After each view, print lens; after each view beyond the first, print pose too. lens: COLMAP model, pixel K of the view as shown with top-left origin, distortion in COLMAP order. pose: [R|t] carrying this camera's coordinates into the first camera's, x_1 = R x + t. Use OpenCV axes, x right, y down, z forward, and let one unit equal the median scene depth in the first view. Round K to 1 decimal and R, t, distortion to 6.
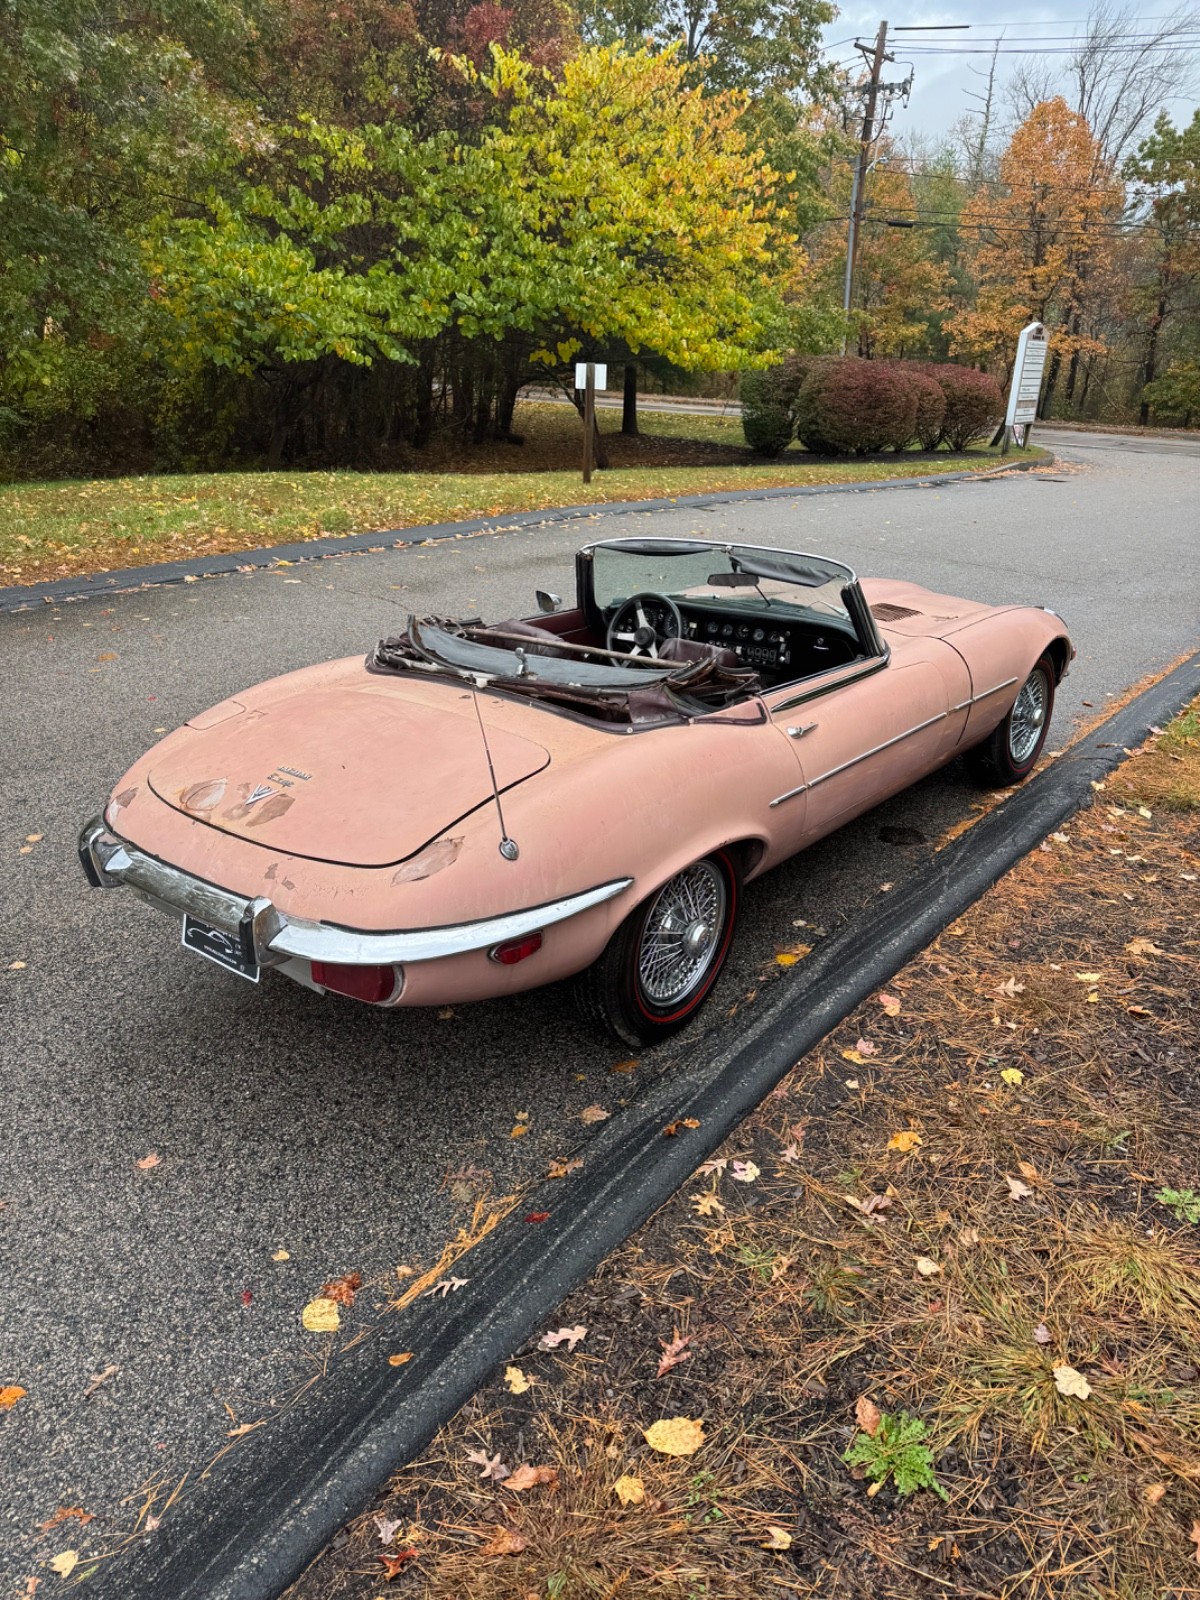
lens RADIAL K [[1122.6, 0, 592.0], [0, 1122.6, 787.3], [0, 0, 1]] dist [0.034622, -0.044773]
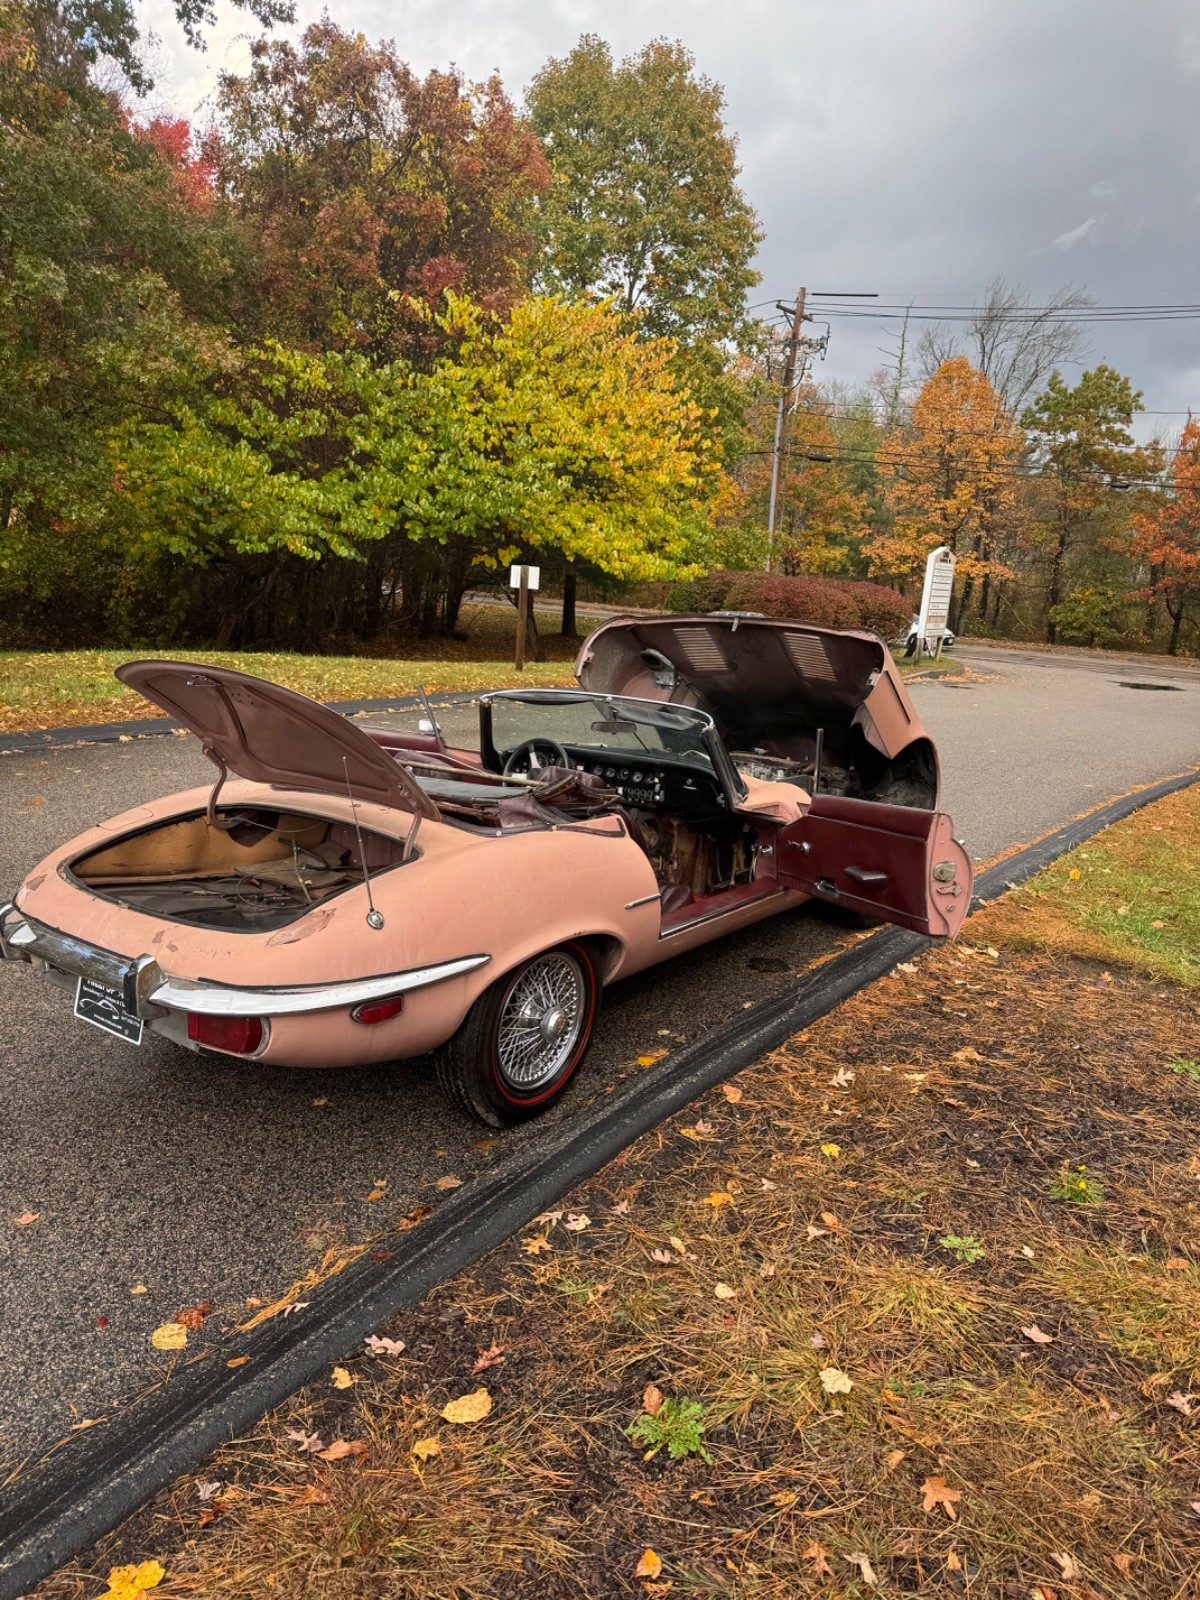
lens RADIAL K [[1122.6, 0, 583.0], [0, 1122.6, 800.3], [0, 0, 1]] dist [0.034622, -0.044773]
pose [[0.998733, 0.026104, 0.043016, 0.014497], [-0.018789, 0.986540, -0.162437, 0.020002], [-0.046677, 0.161423, 0.985781, -0.025314]]
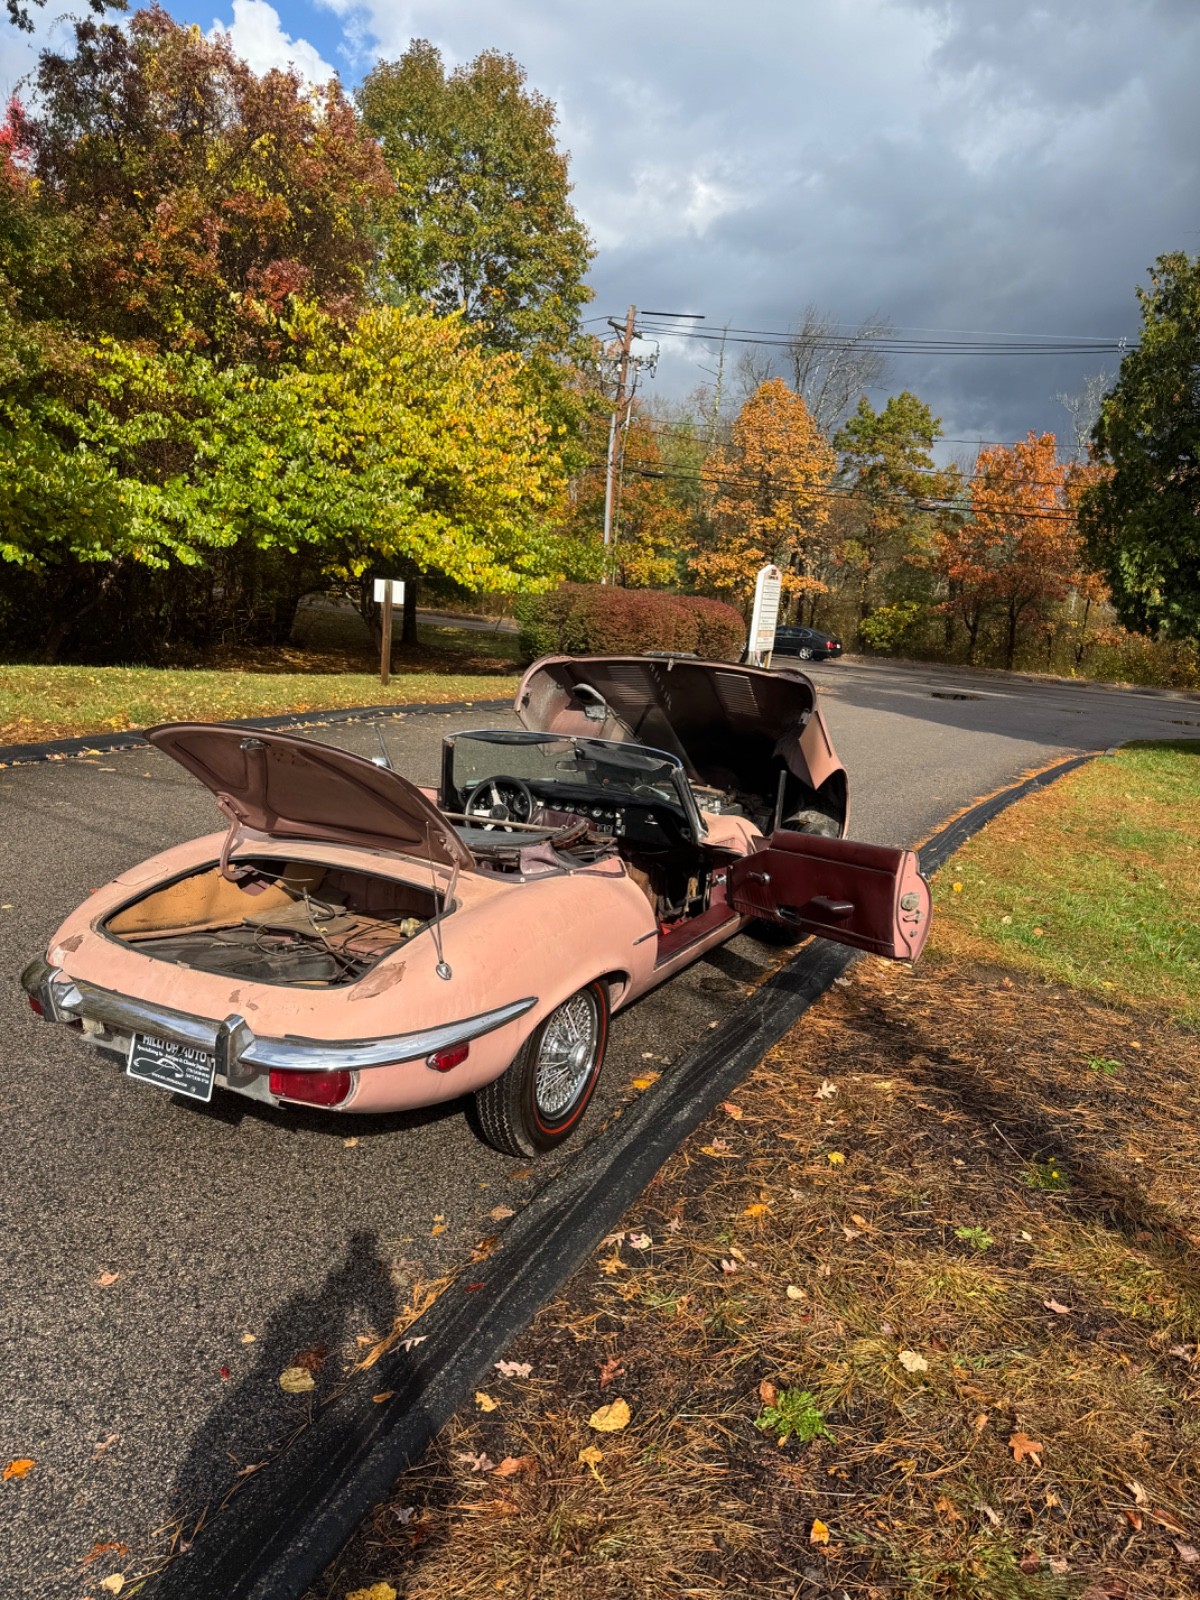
lens RADIAL K [[1122.6, 0, 590.2], [0, 1122.6, 805.9], [0, 0, 1]] dist [0.034622, -0.044773]
pose [[0.978986, 0.010168, 0.203674, -0.028840], [0.023087, 0.986809, -0.160236, 0.013159], [-0.202616, 0.161571, 0.965837, -0.038929]]
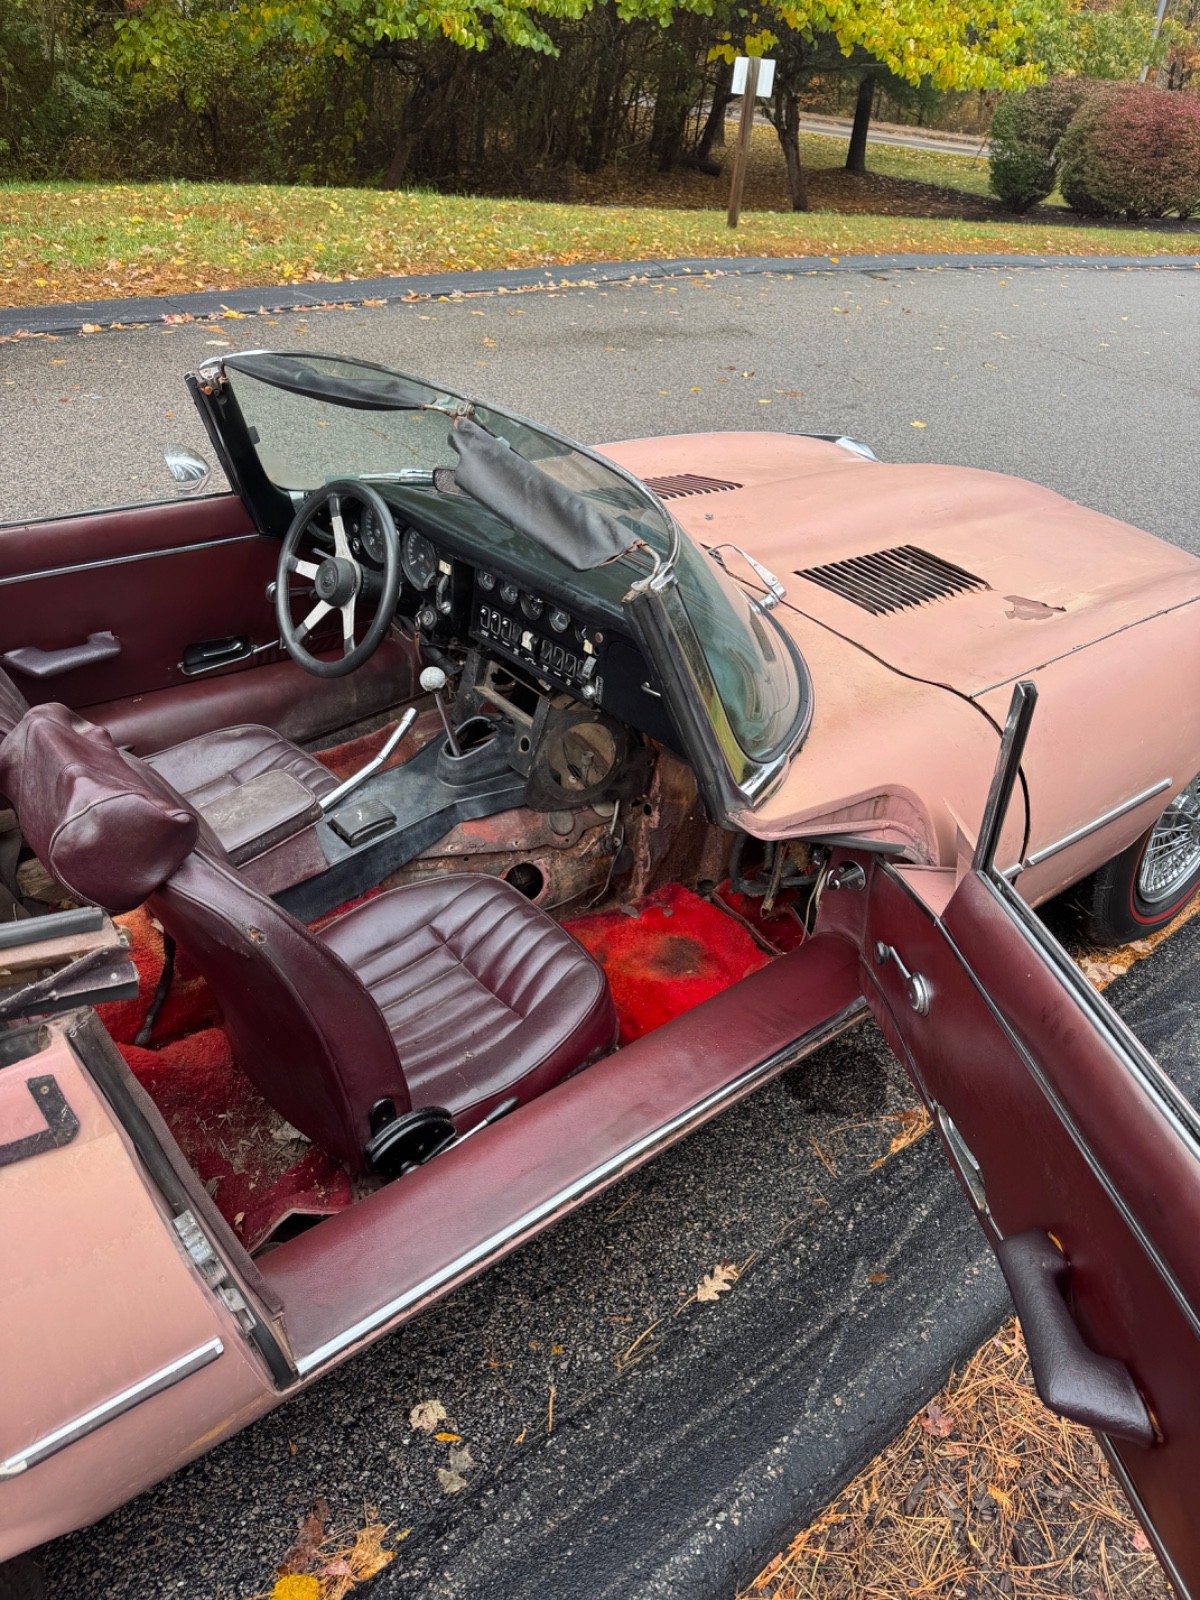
lens RADIAL K [[1122.6, 0, 572.0], [0, 1122.6, 793.8], [0, 0, 1]] dist [0.034622, -0.044773]
pose [[0.976519, 0.149004, -0.155587, 0.069487], [-0.114567, 0.970818, 0.210680, -0.048716], [0.182439, -0.187908, 0.965094, 0.171376]]
